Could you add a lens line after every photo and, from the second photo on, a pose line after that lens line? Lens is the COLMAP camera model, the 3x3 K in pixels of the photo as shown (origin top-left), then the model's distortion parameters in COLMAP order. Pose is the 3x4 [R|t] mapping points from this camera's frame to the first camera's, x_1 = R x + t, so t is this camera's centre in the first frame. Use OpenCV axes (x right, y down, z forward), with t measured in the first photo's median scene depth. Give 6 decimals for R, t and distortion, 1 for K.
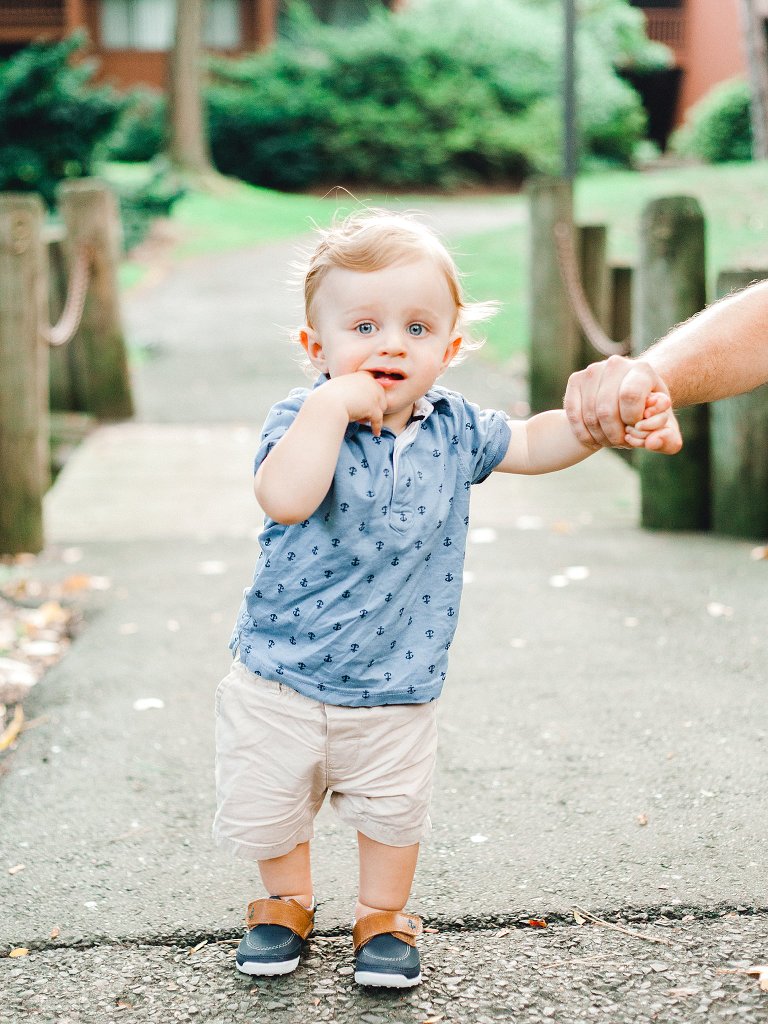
lens RADIAL K [[1721.6, 0, 384.0], [0, 1721.6, 512.0], [0, 0, 1]] dist [0.015035, 0.004987]
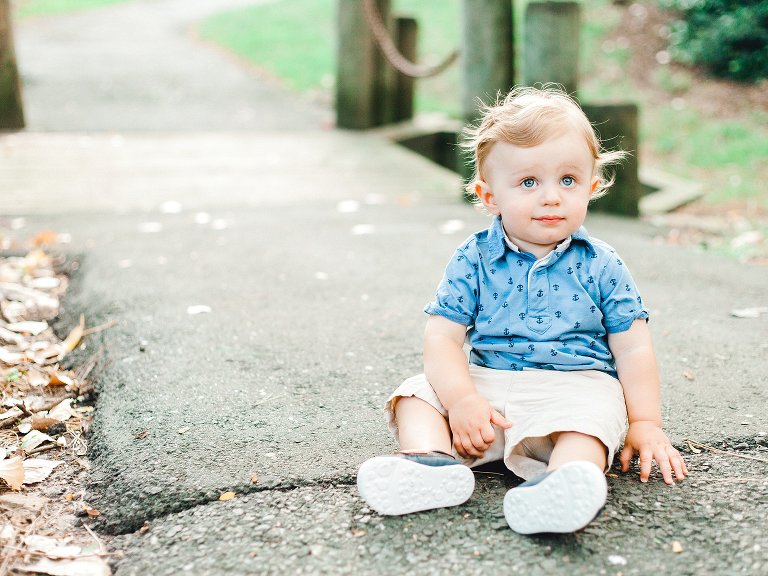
lens RADIAL K [[1266.1, 0, 384.0], [0, 1266.1, 288.0], [0, 0, 1]] dist [0.002123, -0.013105]
pose [[0.983685, -0.014754, 0.179295, -0.087616], [0.006120, 0.998799, 0.048615, 0.029198], [-0.179797, -0.046724, 0.982593, 0.068399]]
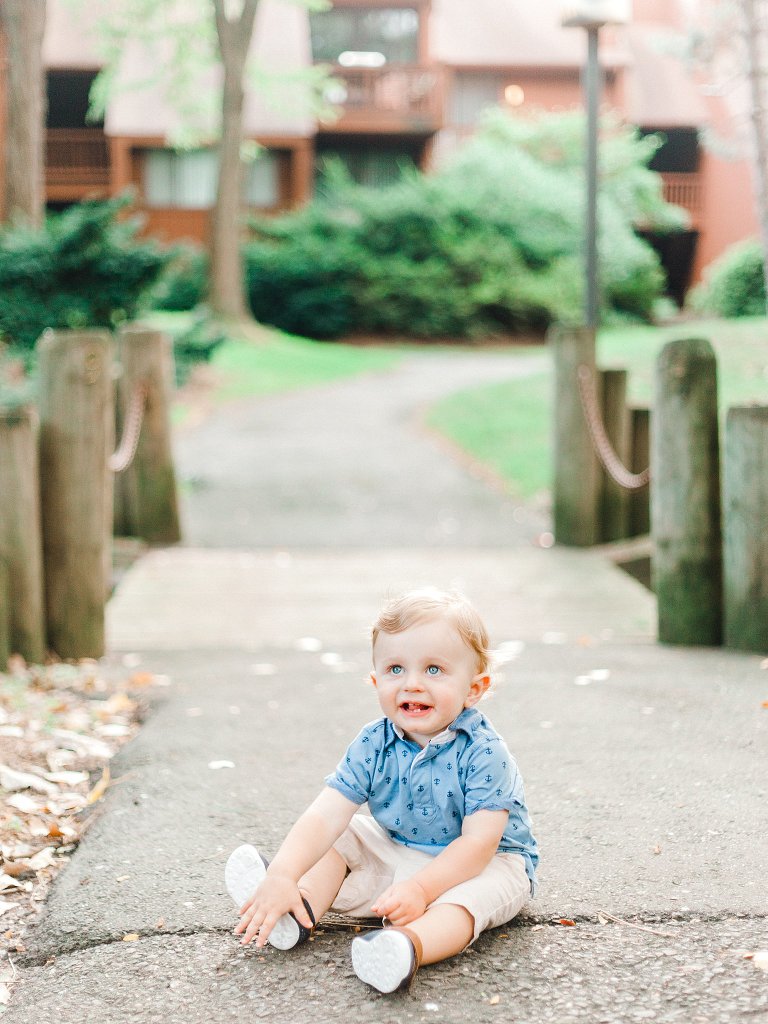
lens RADIAL K [[1688.1, 0, 384.0], [0, 1688.1, 512.0], [0, 0, 1]] dist [0.002123, -0.013105]
pose [[0.999824, 0.012006, -0.014445, -0.008155], [-0.013187, 0.996320, -0.084696, 0.020243], [0.013375, 0.084871, 0.996302, -0.062852]]
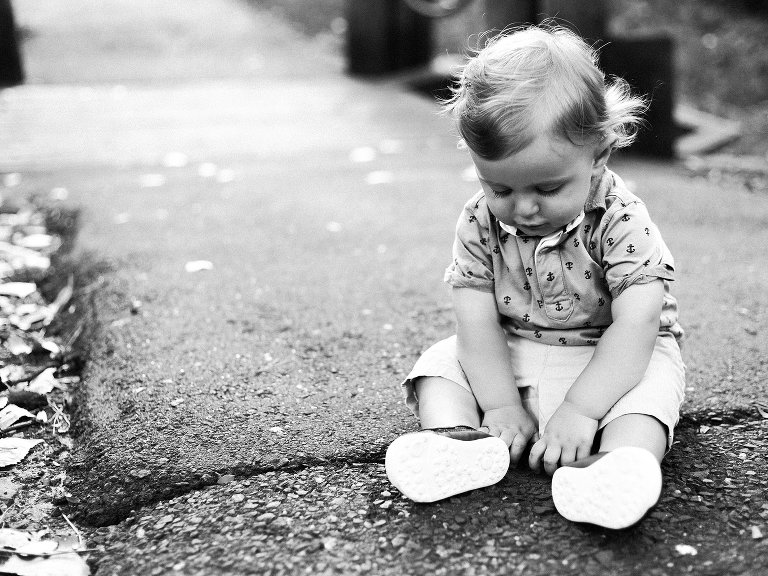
lens RADIAL K [[1291.2, 0, 384.6], [0, 1291.2, 311.8], [0, 0, 1]] dist [0.015035, 0.004987]
pose [[0.985580, -0.043450, 0.163539, -0.081420], [0.027088, 0.994520, 0.100981, 0.032652], [-0.167030, -0.095095, 0.981355, 0.102865]]
